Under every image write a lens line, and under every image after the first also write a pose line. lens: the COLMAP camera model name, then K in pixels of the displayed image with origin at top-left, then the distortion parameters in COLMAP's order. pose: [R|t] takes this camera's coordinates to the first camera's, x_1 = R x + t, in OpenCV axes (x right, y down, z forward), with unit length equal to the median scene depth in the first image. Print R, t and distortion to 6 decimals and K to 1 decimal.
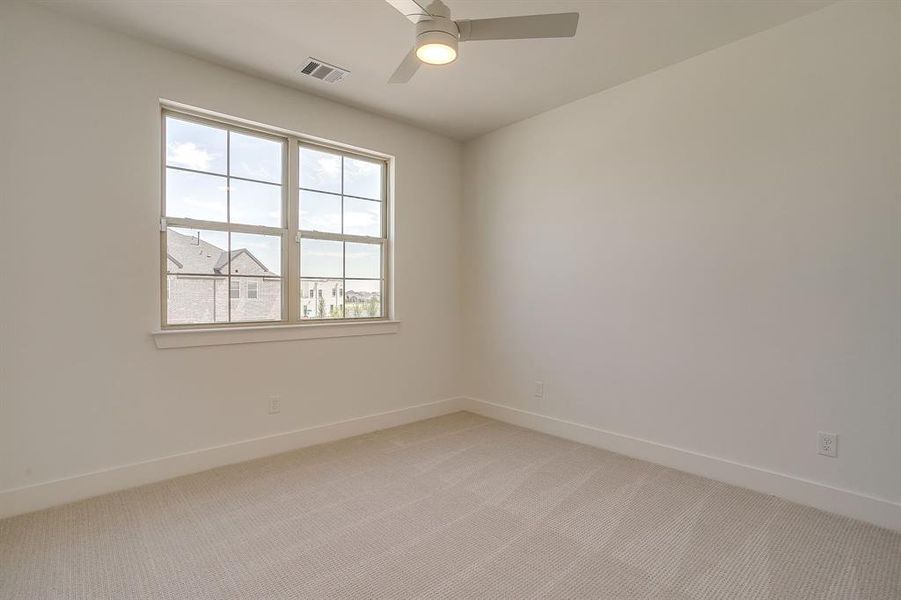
lens RADIAL K [[438.2, 0, 450.6], [0, 438.2, 297.2], [0, 0, 1]] dist [-0.054635, 0.031921]
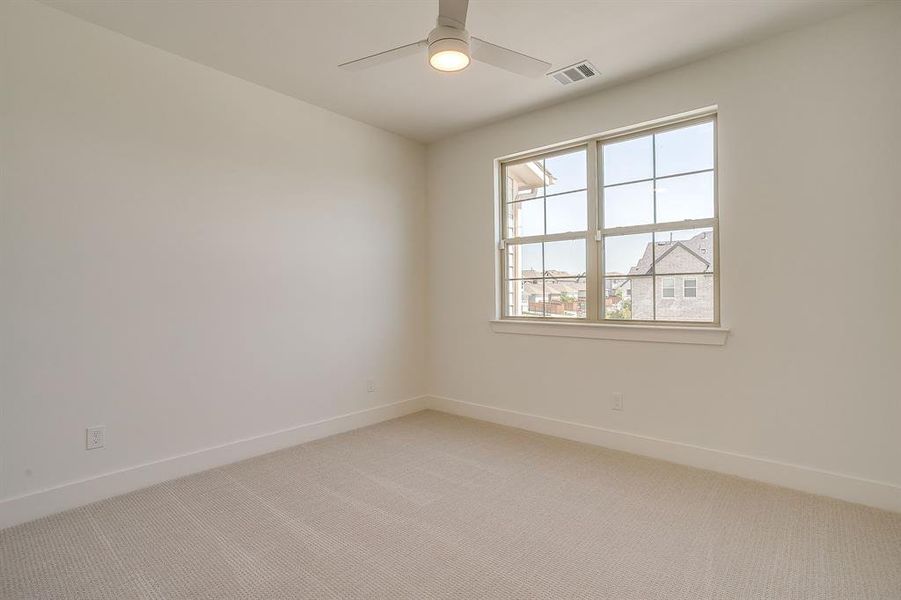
lens RADIAL K [[438.2, 0, 450.6], [0, 438.2, 297.2], [0, 0, 1]] dist [-0.054635, 0.031921]
pose [[0.139885, 0.000876, -0.990167, 0.597223], [0.001401, 0.999998, 0.001083, 0.000406], [0.990167, -0.001539, 0.139884, 0.514935]]
